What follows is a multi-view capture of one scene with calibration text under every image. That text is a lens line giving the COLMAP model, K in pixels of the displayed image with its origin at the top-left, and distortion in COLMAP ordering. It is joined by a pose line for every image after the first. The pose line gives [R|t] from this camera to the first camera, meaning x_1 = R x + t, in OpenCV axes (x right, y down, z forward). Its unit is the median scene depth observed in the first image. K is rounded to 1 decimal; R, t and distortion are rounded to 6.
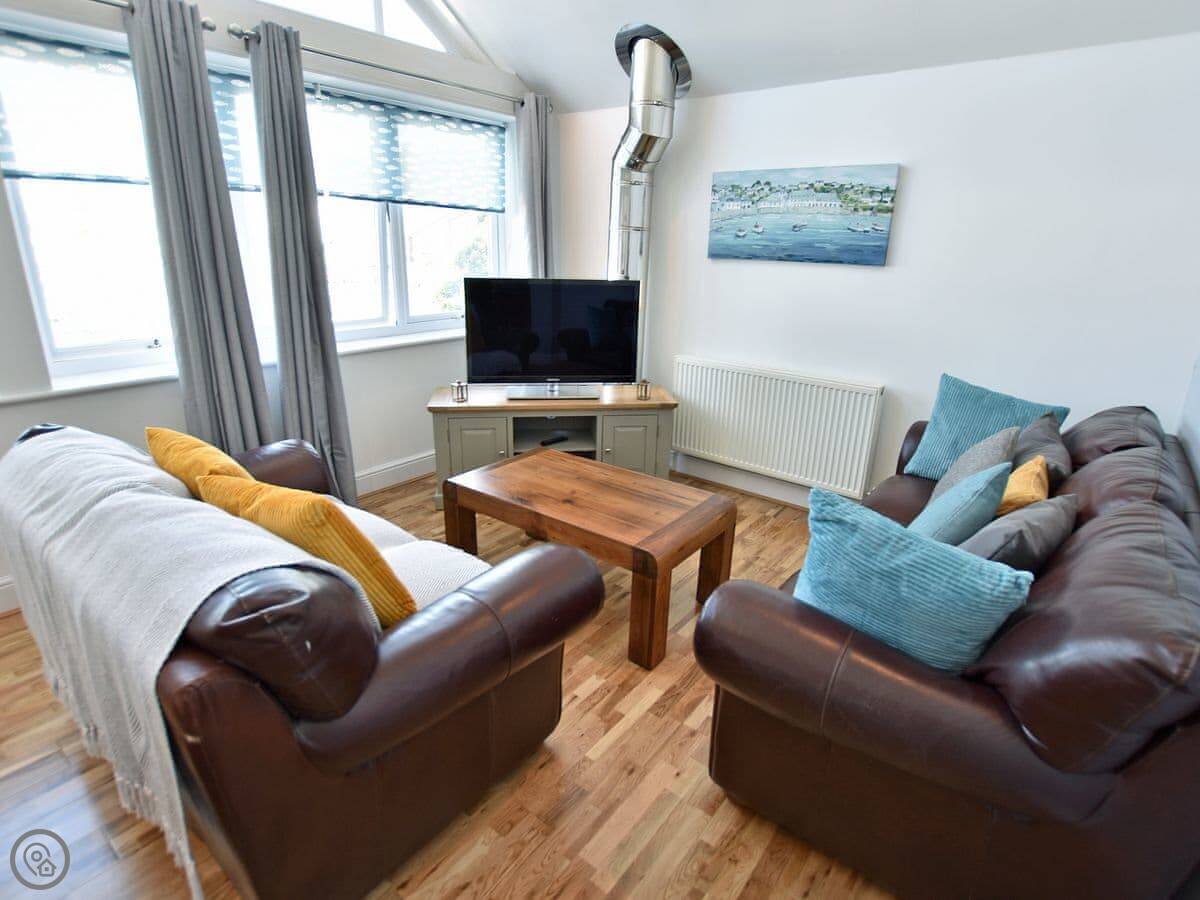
lens RADIAL K [[619.7, 0, 601.7], [0, 619.7, 462.2], [0, 0, 1]] dist [-0.028750, 0.000736]
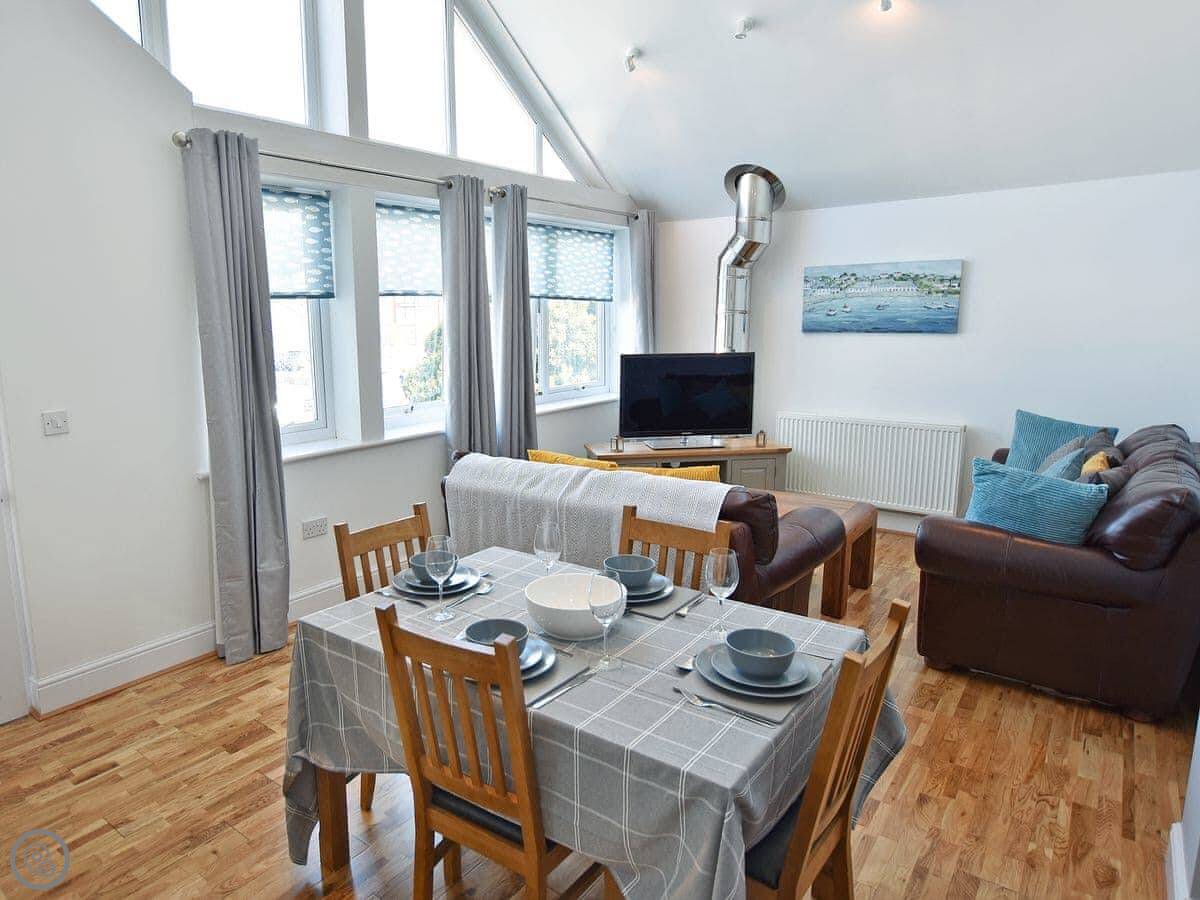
lens RADIAL K [[662.1, 0, 595.7], [0, 662.1, 444.0], [0, 0, 1]] dist [-0.015993, 0.002167]
pose [[0.999167, -0.033566, -0.023208, -0.235674], [0.029582, 0.987523, -0.154672, 0.088470], [0.028110, 0.153857, 0.987693, -0.306246]]
